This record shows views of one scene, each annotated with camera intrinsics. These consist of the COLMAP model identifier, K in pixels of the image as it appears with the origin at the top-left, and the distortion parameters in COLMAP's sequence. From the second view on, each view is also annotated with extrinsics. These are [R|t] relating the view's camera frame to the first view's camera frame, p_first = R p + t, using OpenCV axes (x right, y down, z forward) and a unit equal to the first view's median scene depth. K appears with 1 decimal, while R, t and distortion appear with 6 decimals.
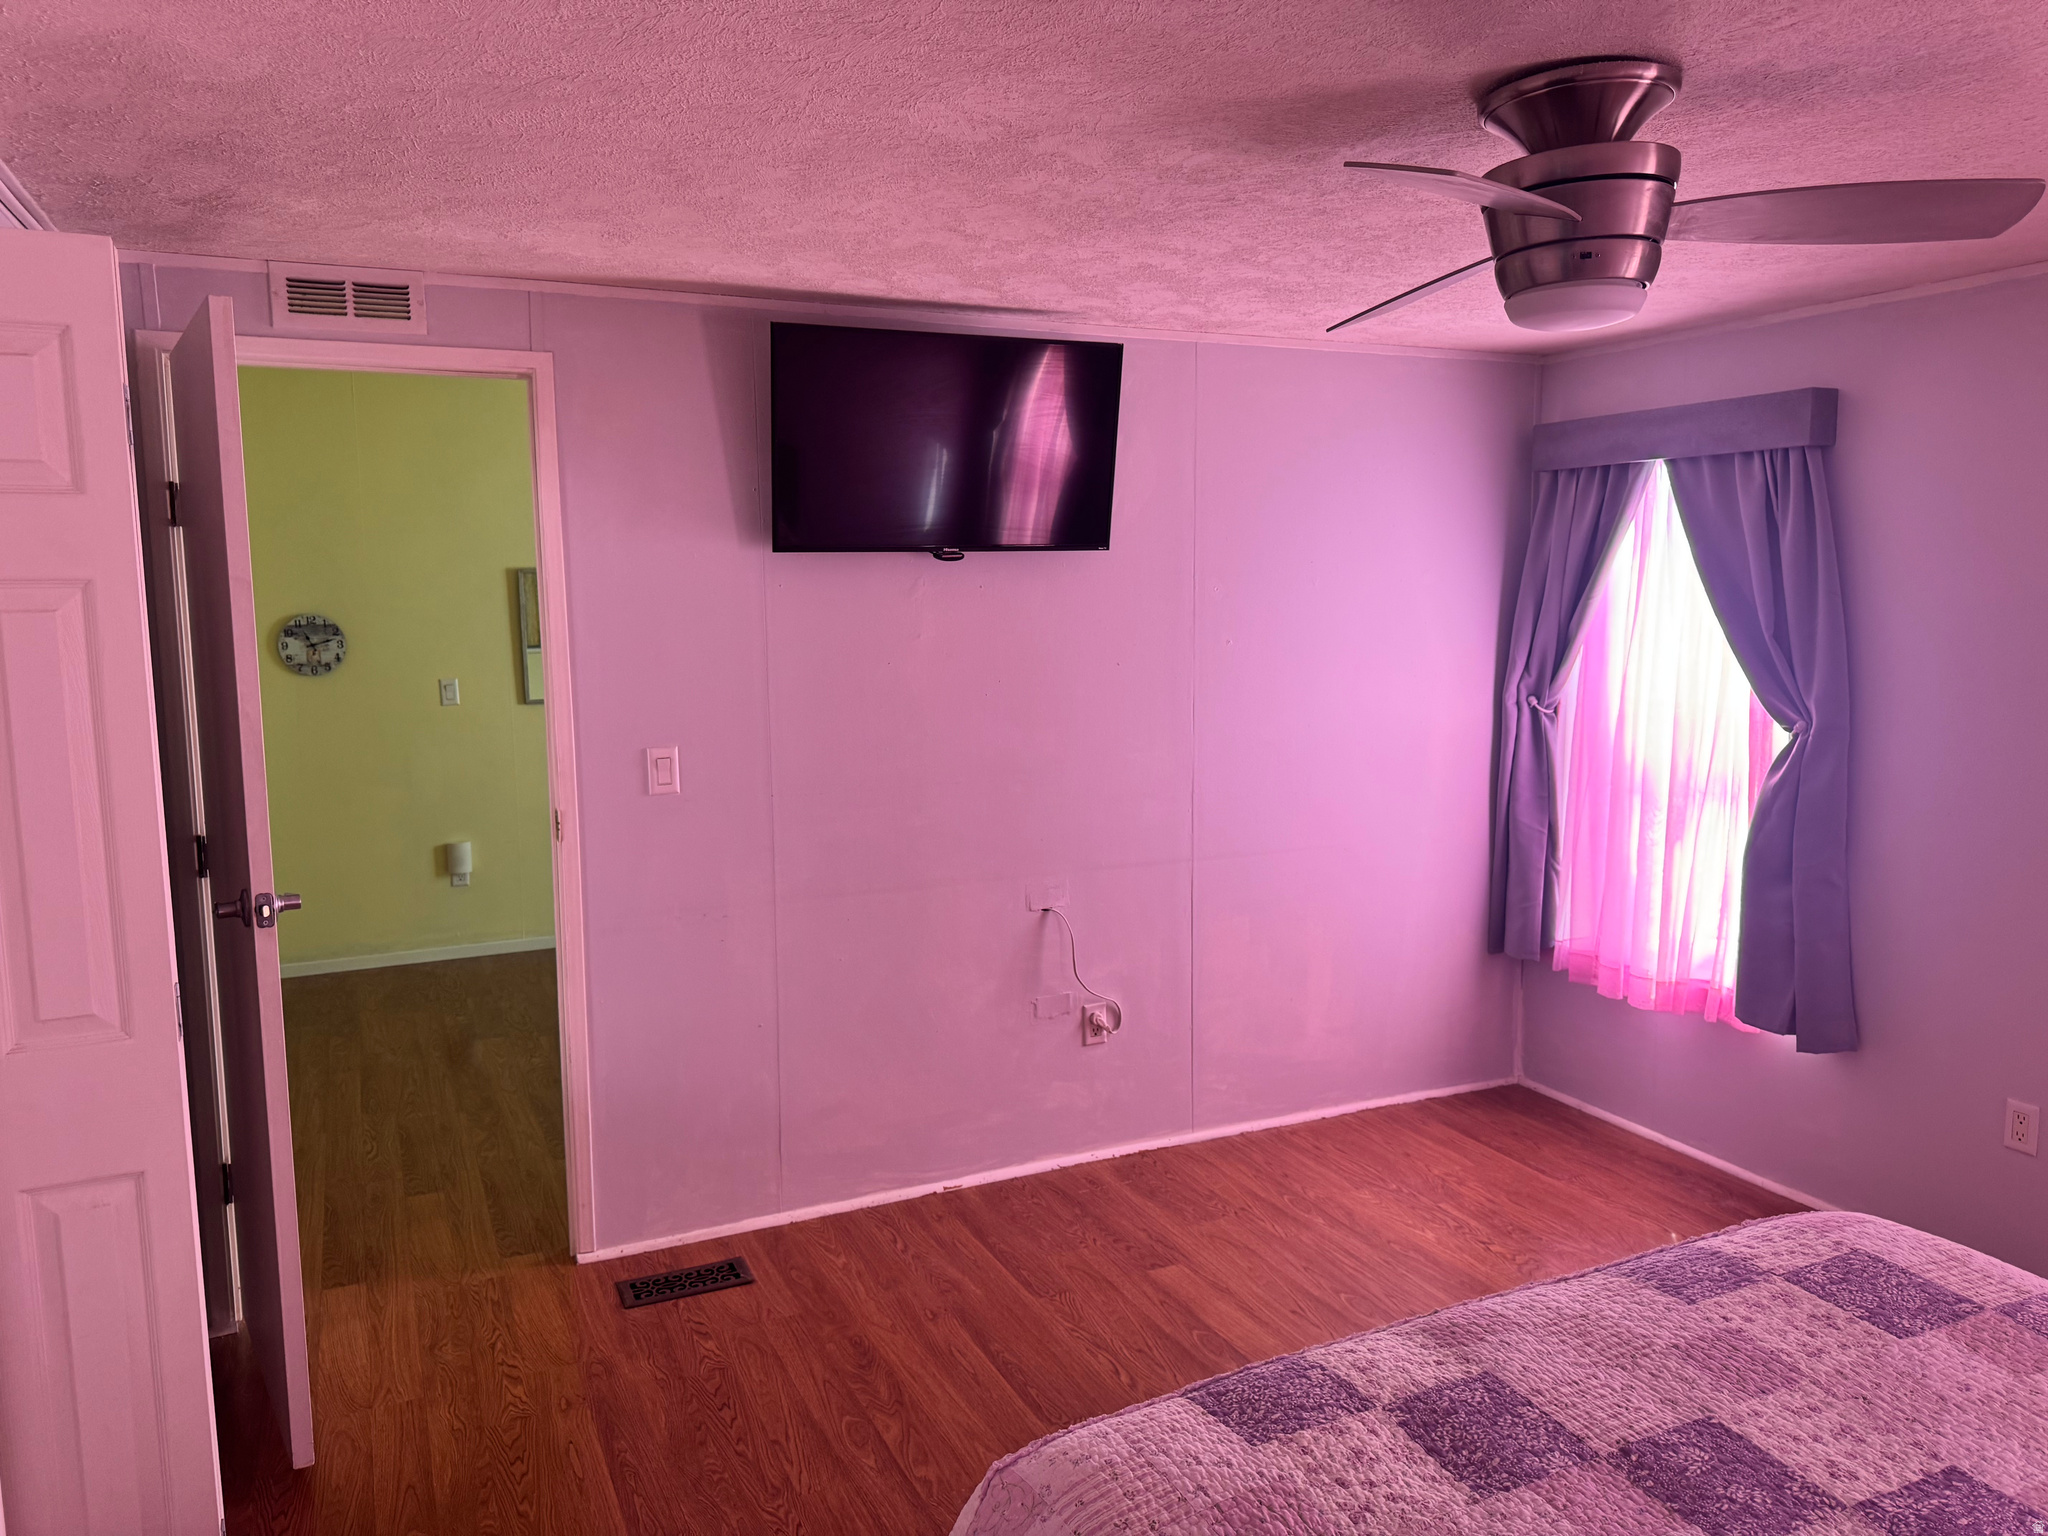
lens RADIAL K [[1445.2, 0, 1020.0], [0, 1445.2, 779.4], [0, 0, 1]] dist [0.042570, -0.047494]
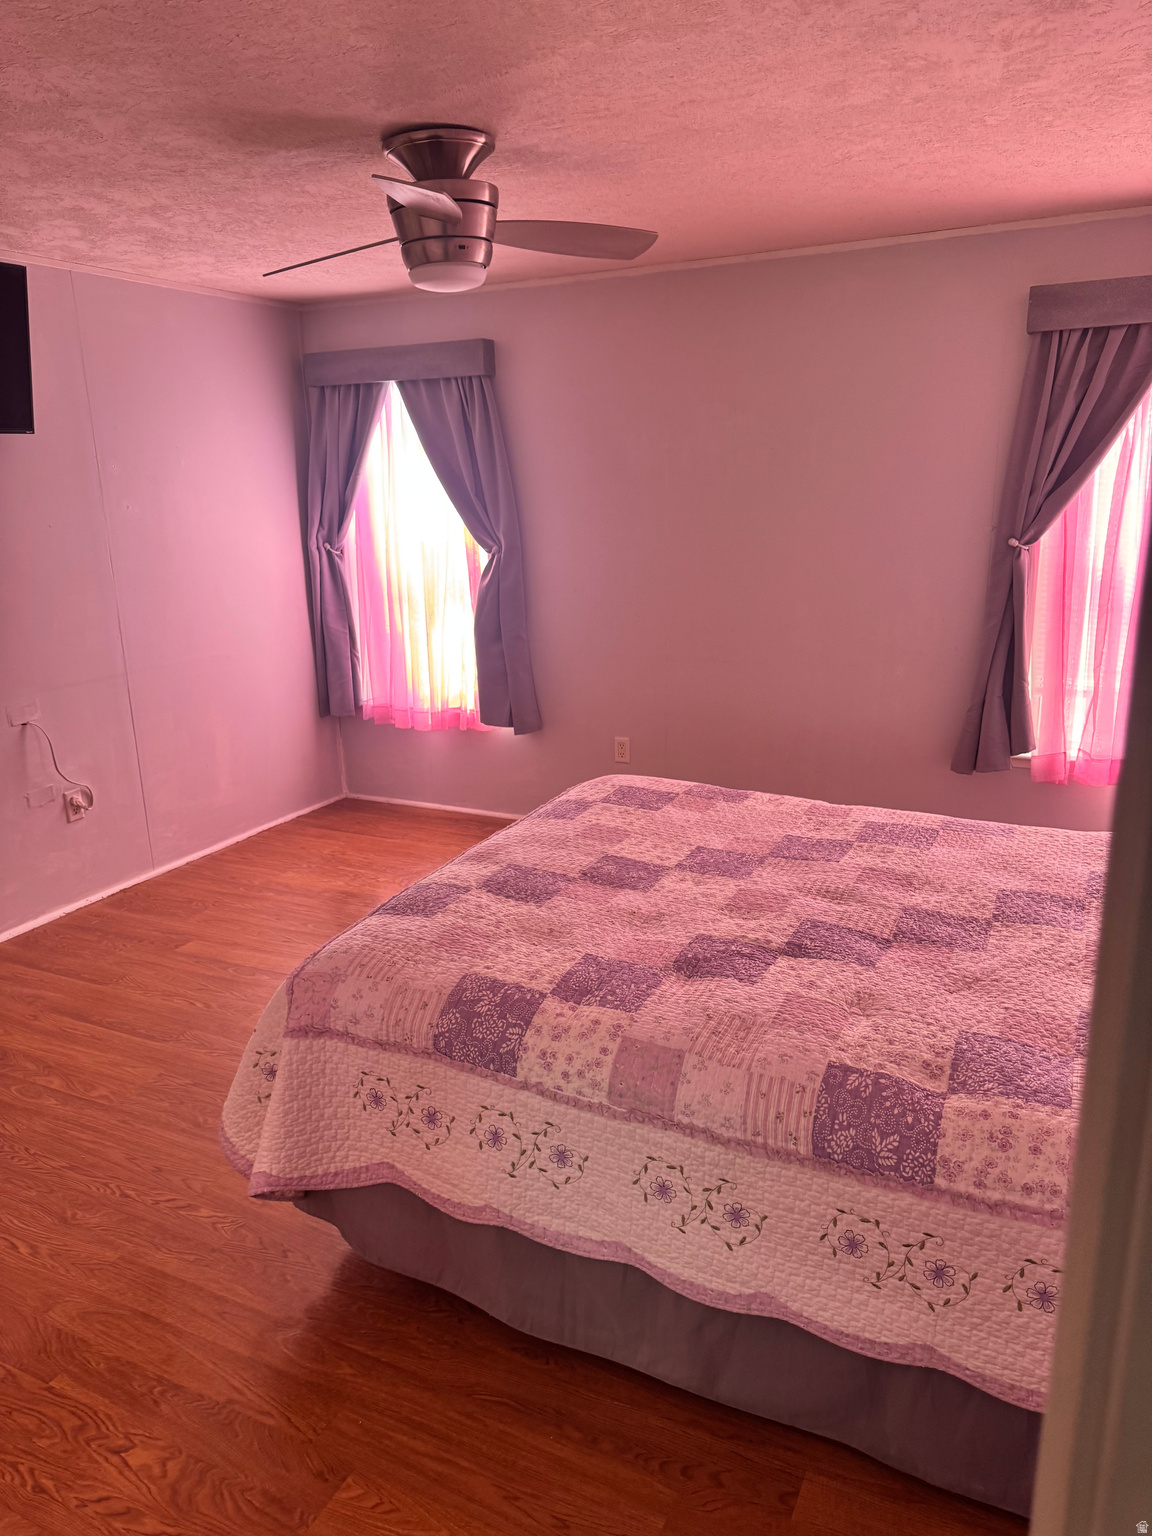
lens RADIAL K [[1099.3, 0, 543.0], [0, 1099.3, 840.6], [0, 0, 1]] dist [0.025235, -0.067736]
pose [[0.783179, -0.201724, 0.588165, -0.251514], [0.097858, 0.974112, 0.203789, 0.039995], [-0.614047, -0.102046, 0.782644, -0.088219]]
